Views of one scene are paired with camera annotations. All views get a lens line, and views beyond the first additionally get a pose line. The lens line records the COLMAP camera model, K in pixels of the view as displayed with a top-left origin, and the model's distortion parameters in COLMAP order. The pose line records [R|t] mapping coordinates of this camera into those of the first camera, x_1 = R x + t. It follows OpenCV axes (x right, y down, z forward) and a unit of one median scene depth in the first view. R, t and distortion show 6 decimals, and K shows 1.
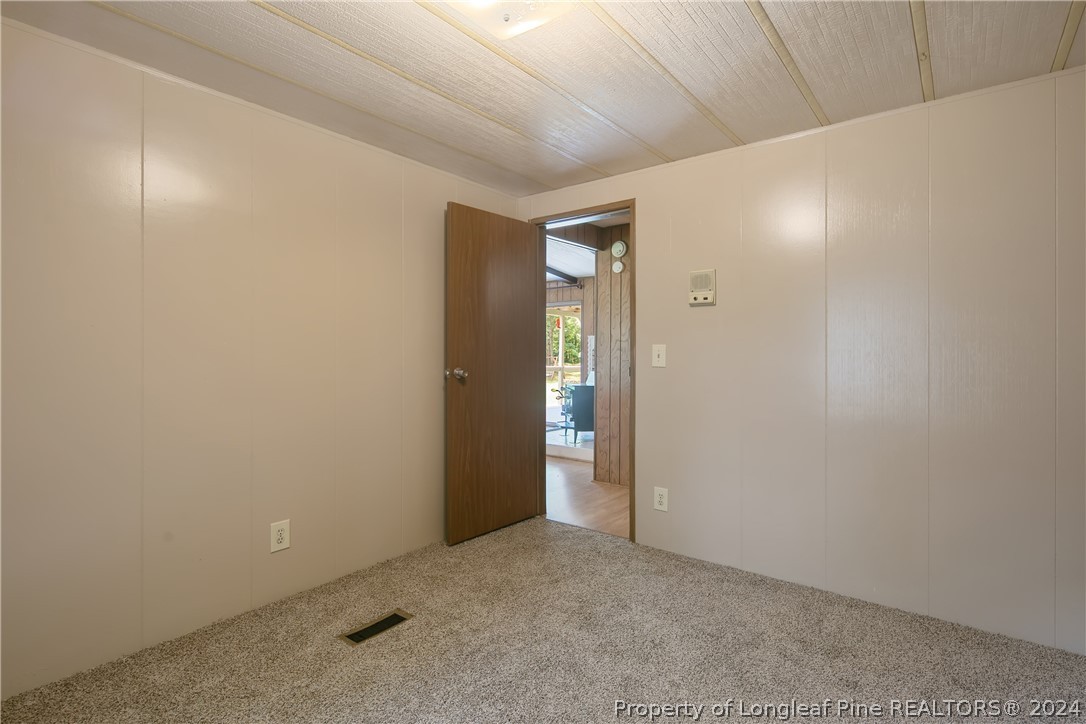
lens RADIAL K [[529.5, 0, 543.0], [0, 529.5, 358.0], [0, 0, 1]] dist [0.008221, -0.005099]
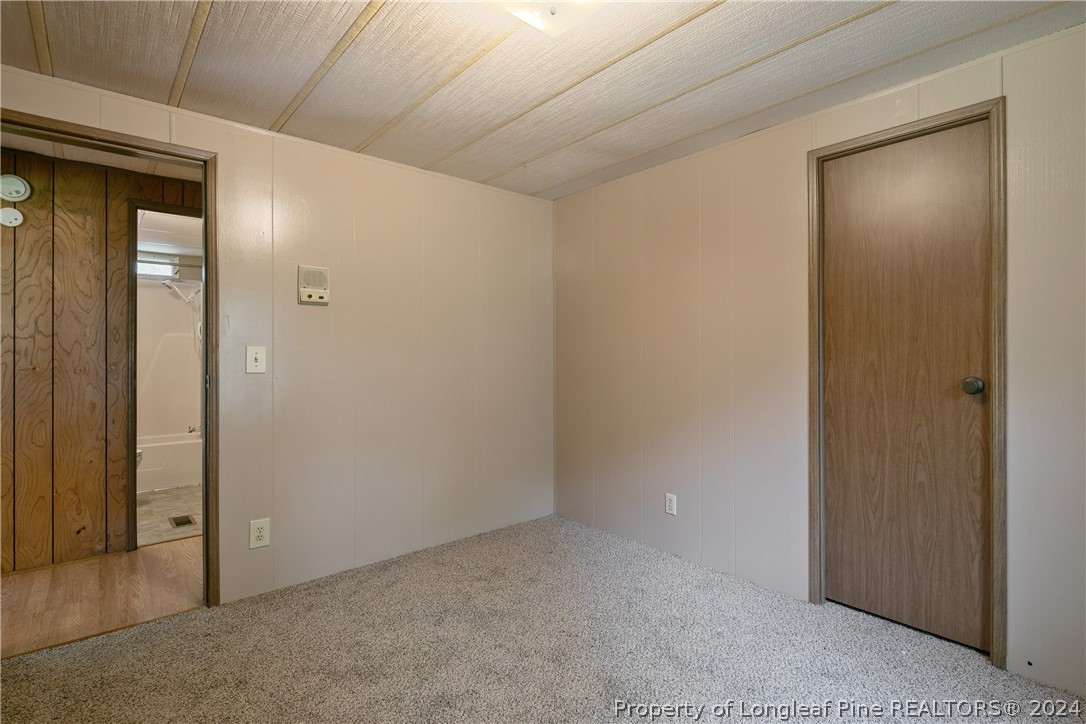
lens RADIAL K [[529.5, 0, 545.6], [0, 529.5, 358.4], [0, 0, 1]] dist [0.008221, -0.005099]
pose [[0.192017, -0.015484, 0.981270, -0.532589], [0.014855, 0.999807, 0.012870, -0.010705], [-0.981279, 0.012105, 0.192209, 0.427357]]
